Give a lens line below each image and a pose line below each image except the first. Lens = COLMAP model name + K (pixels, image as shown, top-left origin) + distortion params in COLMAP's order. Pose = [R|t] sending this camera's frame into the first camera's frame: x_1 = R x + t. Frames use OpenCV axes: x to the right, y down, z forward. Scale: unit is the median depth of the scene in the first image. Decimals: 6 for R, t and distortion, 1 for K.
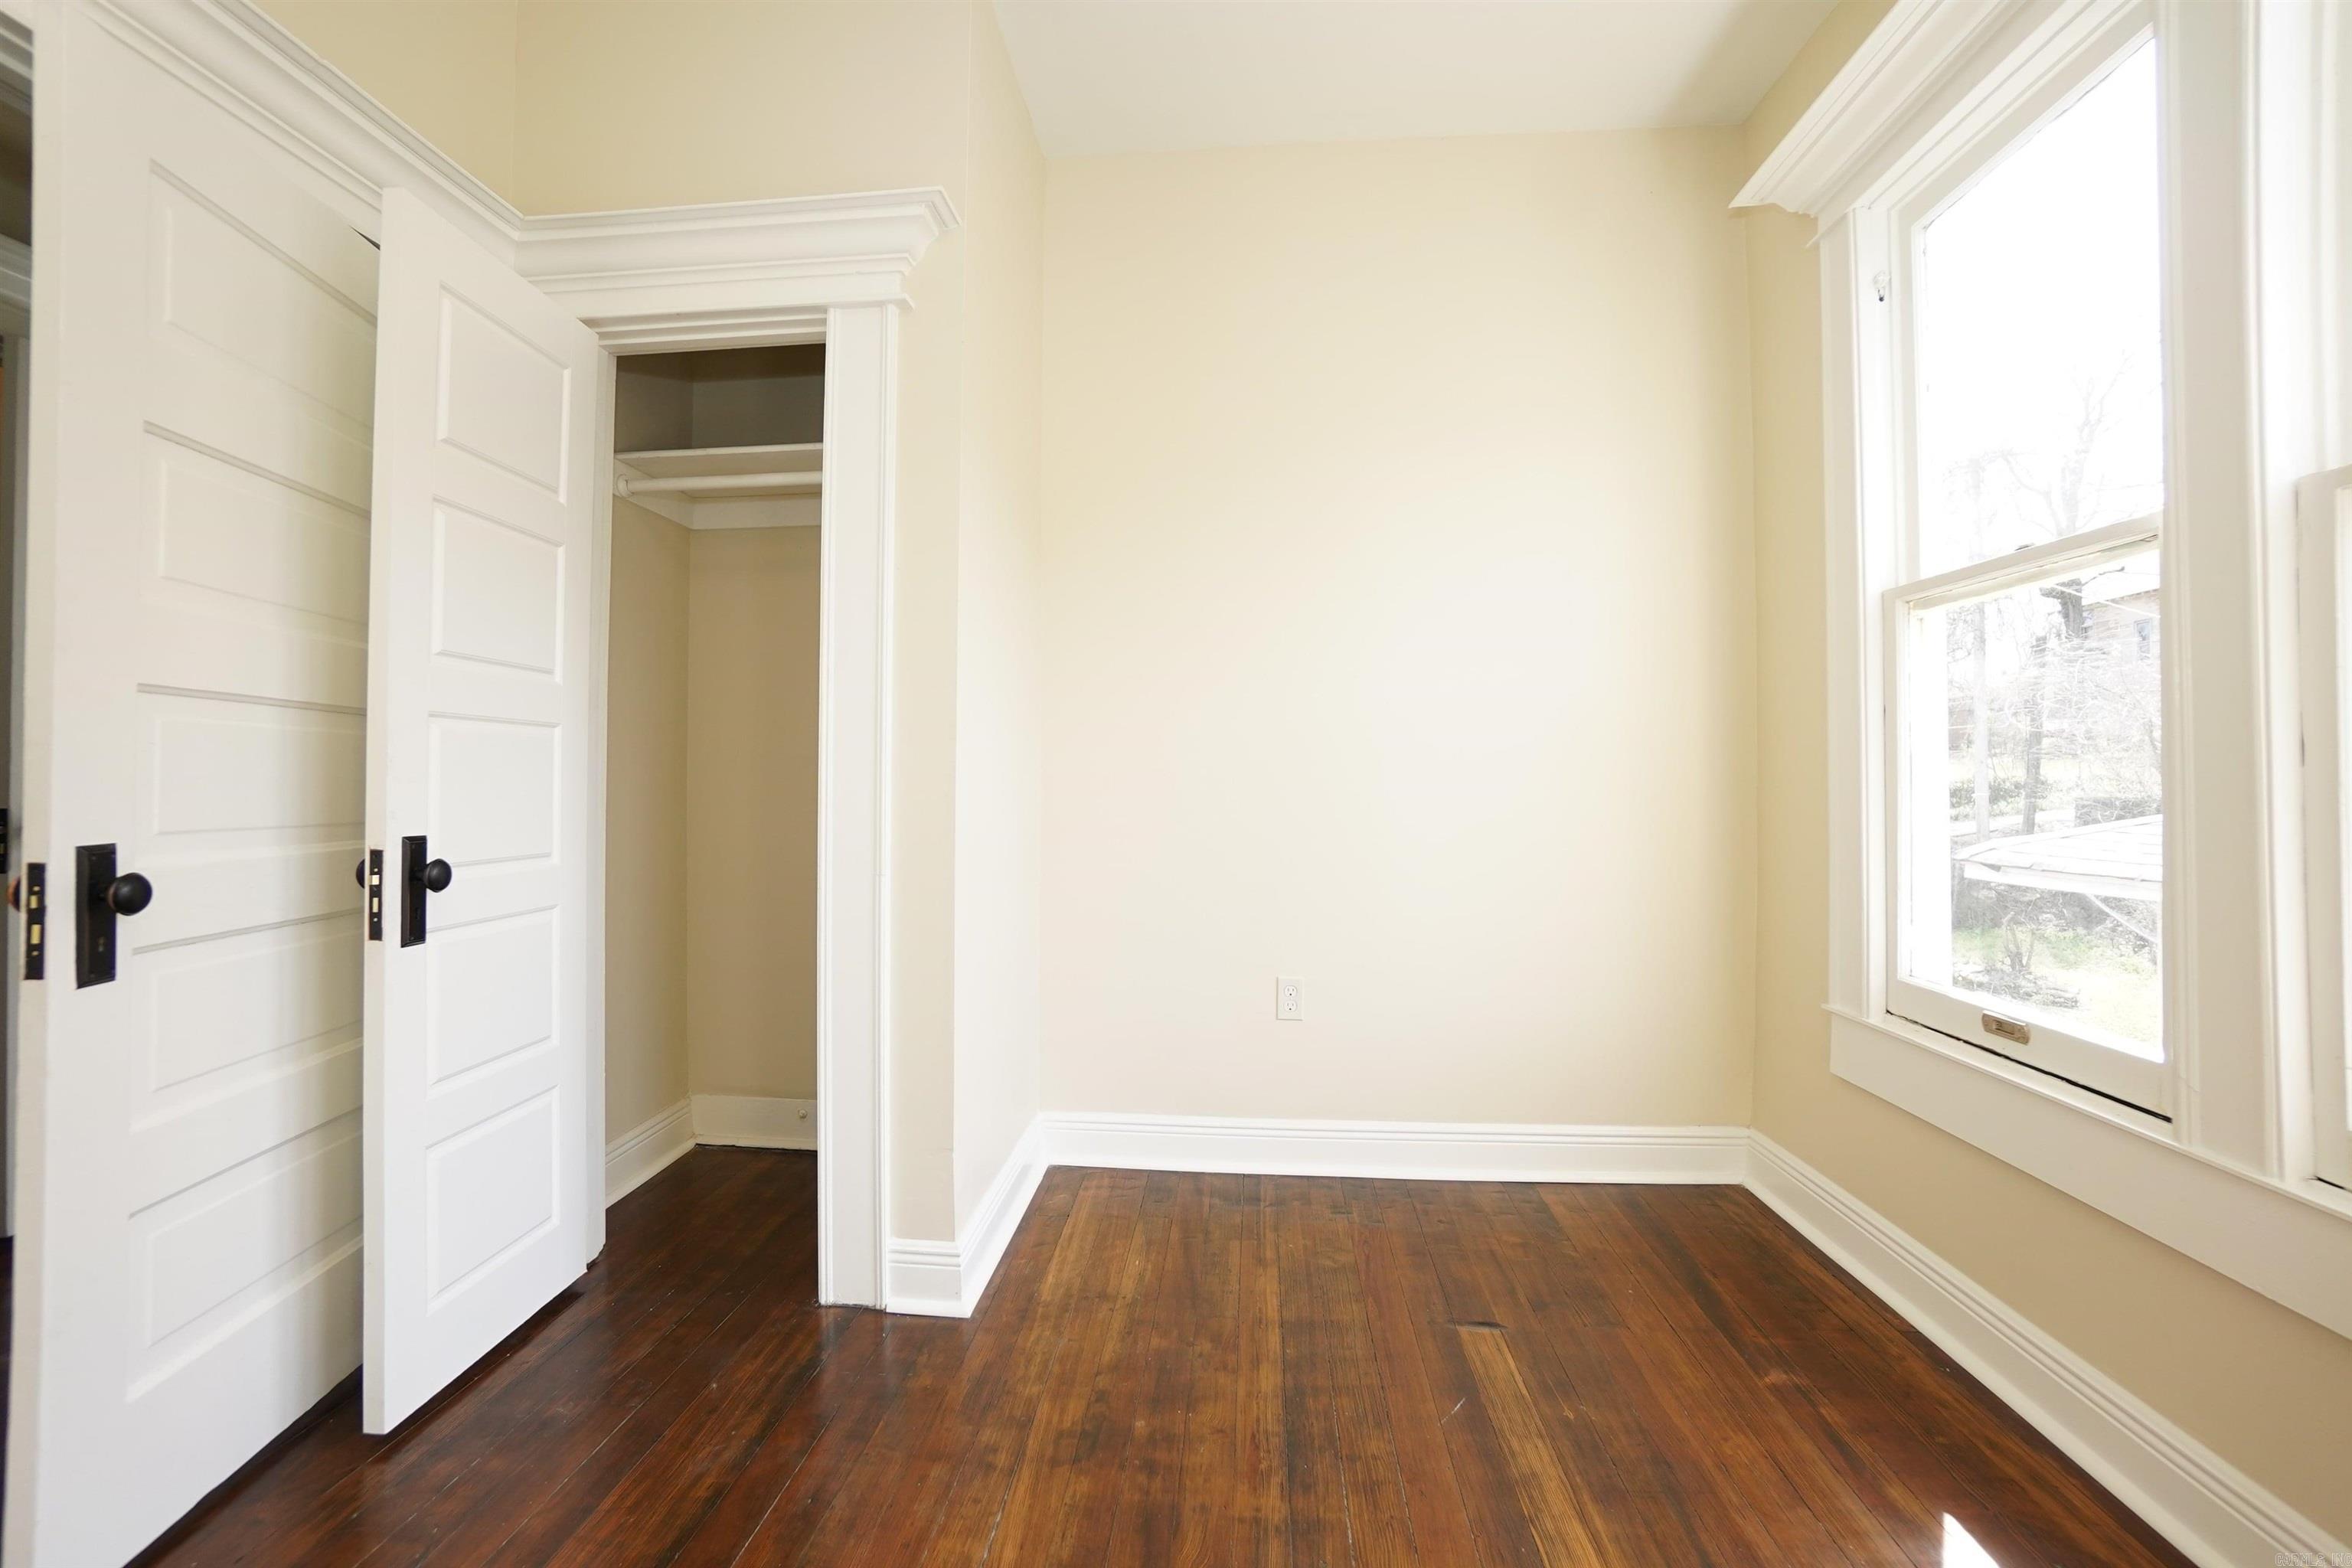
lens RADIAL K [[1047.0, 0, 1154.7], [0, 1047.0, 776.9], [0, 0, 1]] dist [-0.059275, 0.022965]
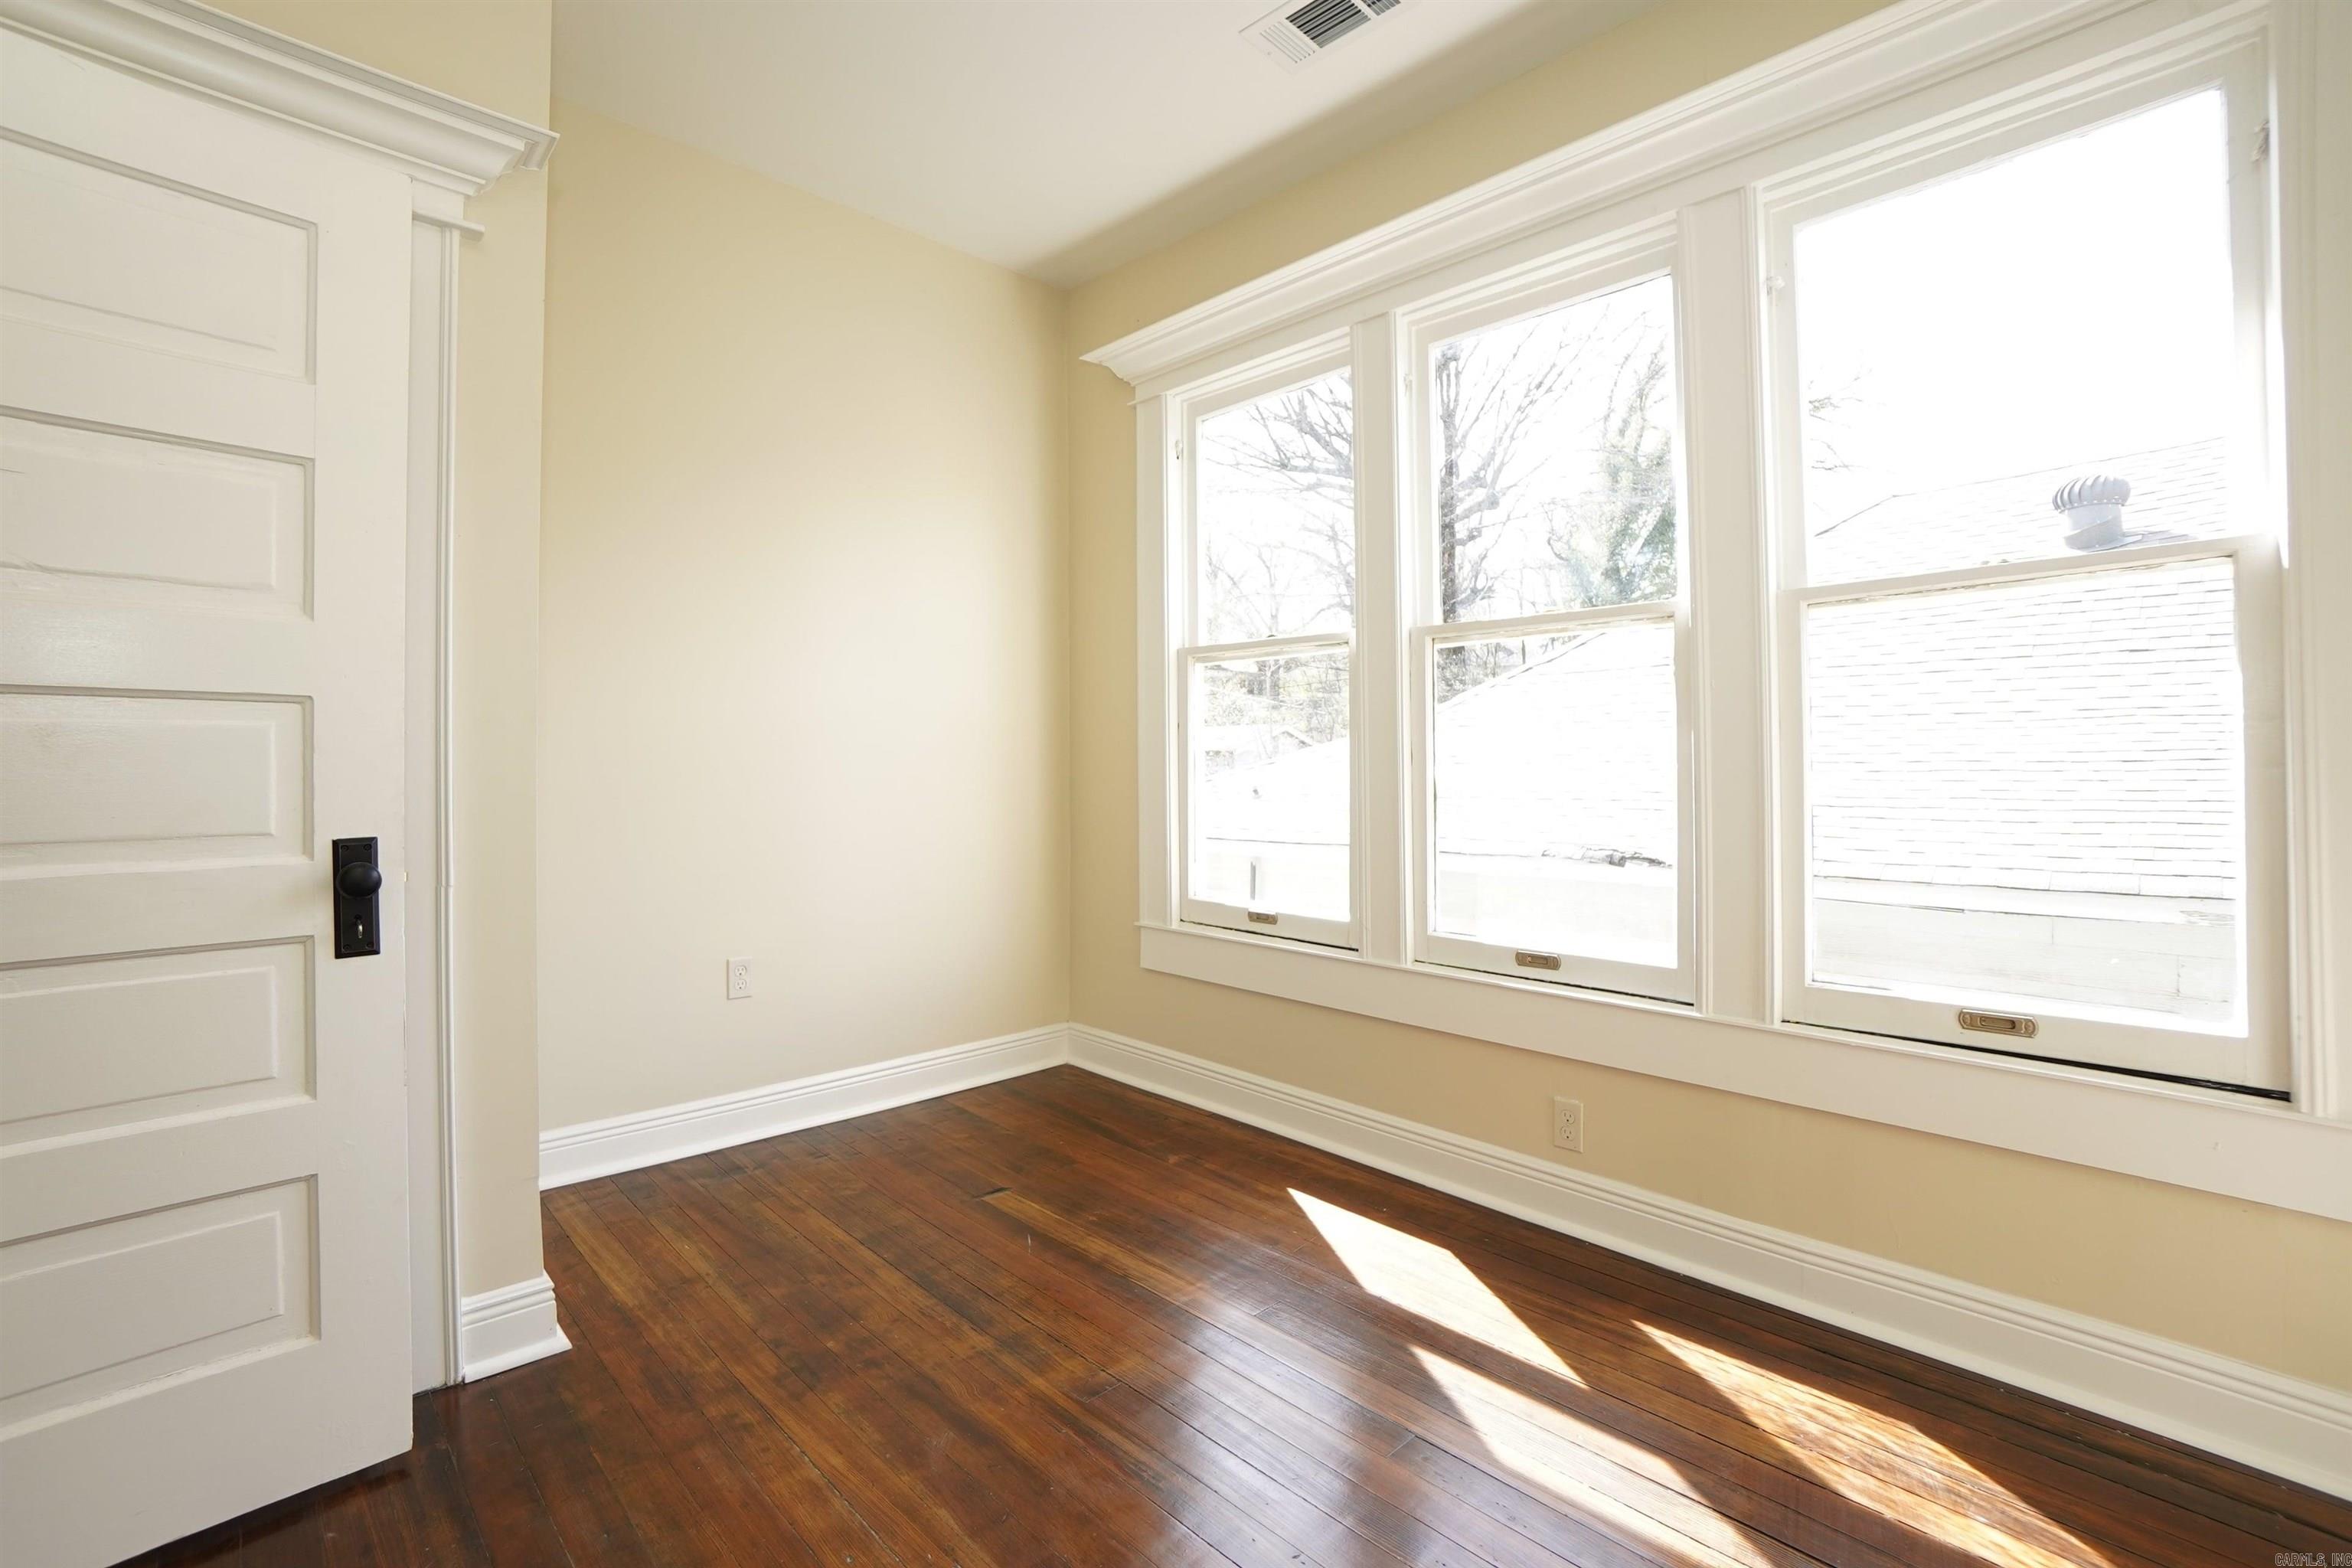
lens RADIAL K [[1027.2, 0, 1169.6], [0, 1027.2, 768.6], [0, 0, 1]] dist [-0.061904, 0.024578]
pose [[0.649868, -0.001455, 0.760046, -0.532512], [-0.004513, 0.999973, 0.005774, -0.010506], [-0.760034, -0.007183, 0.649844, 0.001279]]
